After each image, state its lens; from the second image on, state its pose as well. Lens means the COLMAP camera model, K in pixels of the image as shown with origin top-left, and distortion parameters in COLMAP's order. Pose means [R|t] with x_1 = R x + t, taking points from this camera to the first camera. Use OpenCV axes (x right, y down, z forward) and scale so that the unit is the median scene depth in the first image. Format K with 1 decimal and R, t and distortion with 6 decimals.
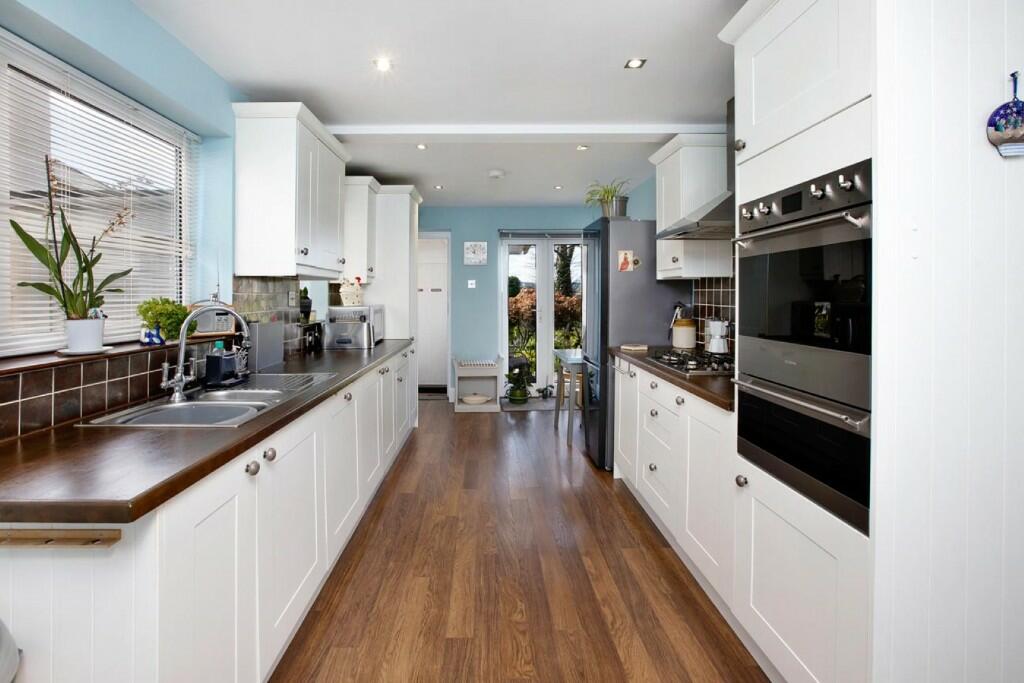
lens RADIAL K [[490.4, 0, 508.5], [0, 490.4, 293.7], [0, 0, 1]] dist [-0.064452, -0.000116]
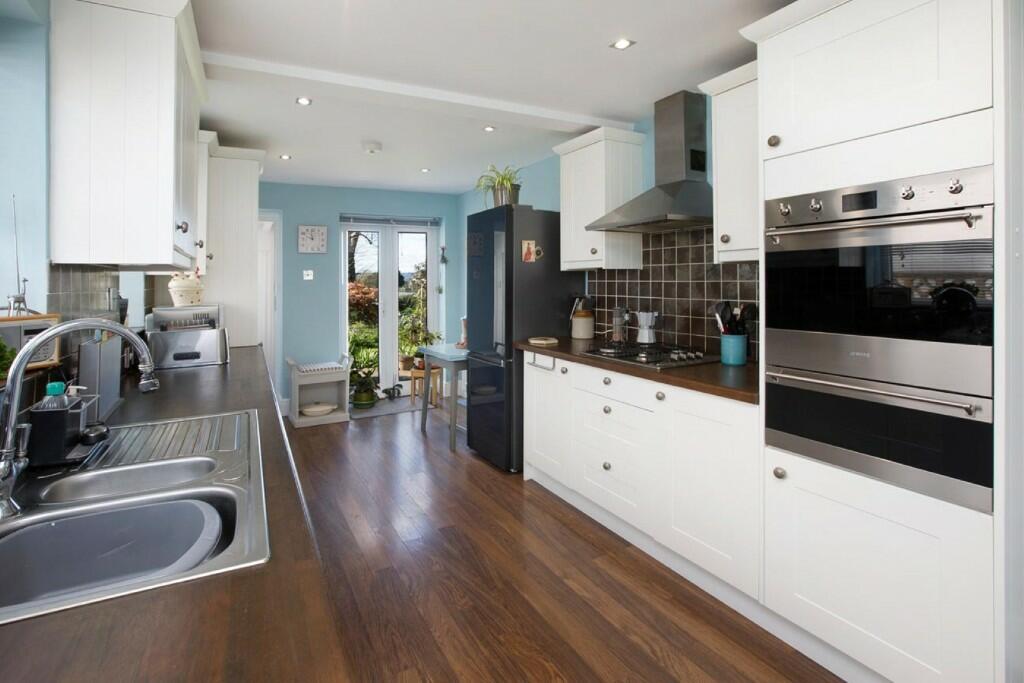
lens RADIAL K [[477.2, 0, 507.2], [0, 477.2, 286.3], [0, 0, 1]] dist [-0.048268, 0.000455]
pose [[0.896566, -0.011357, 0.442765, -0.288529], [0.008539, 0.999929, 0.008357, -0.009199], [-0.442829, -0.003712, 0.896599, 0.237477]]
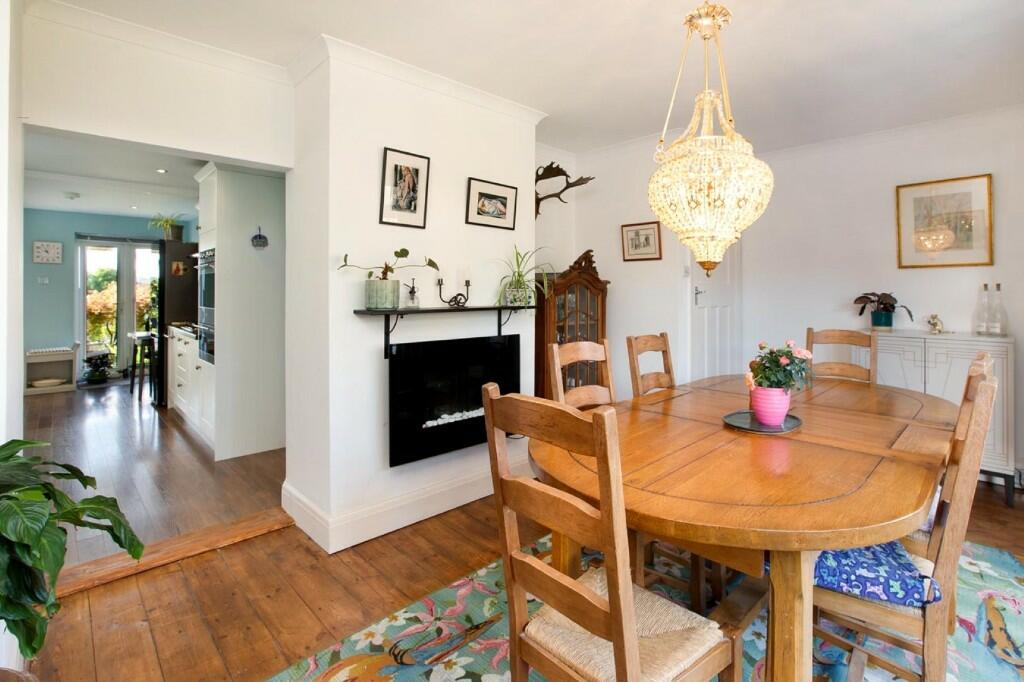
lens RADIAL K [[478.5, 0, 512.6], [0, 478.5, 297.3], [0, 0, 1]] dist [-0.024169, 0.000025]
pose [[0.755073, 0.002994, 0.655634, 0.079181], [-0.009946, 0.999927, 0.006888, 0.004161], [-0.655565, -0.011722, 0.755048, -1.118812]]
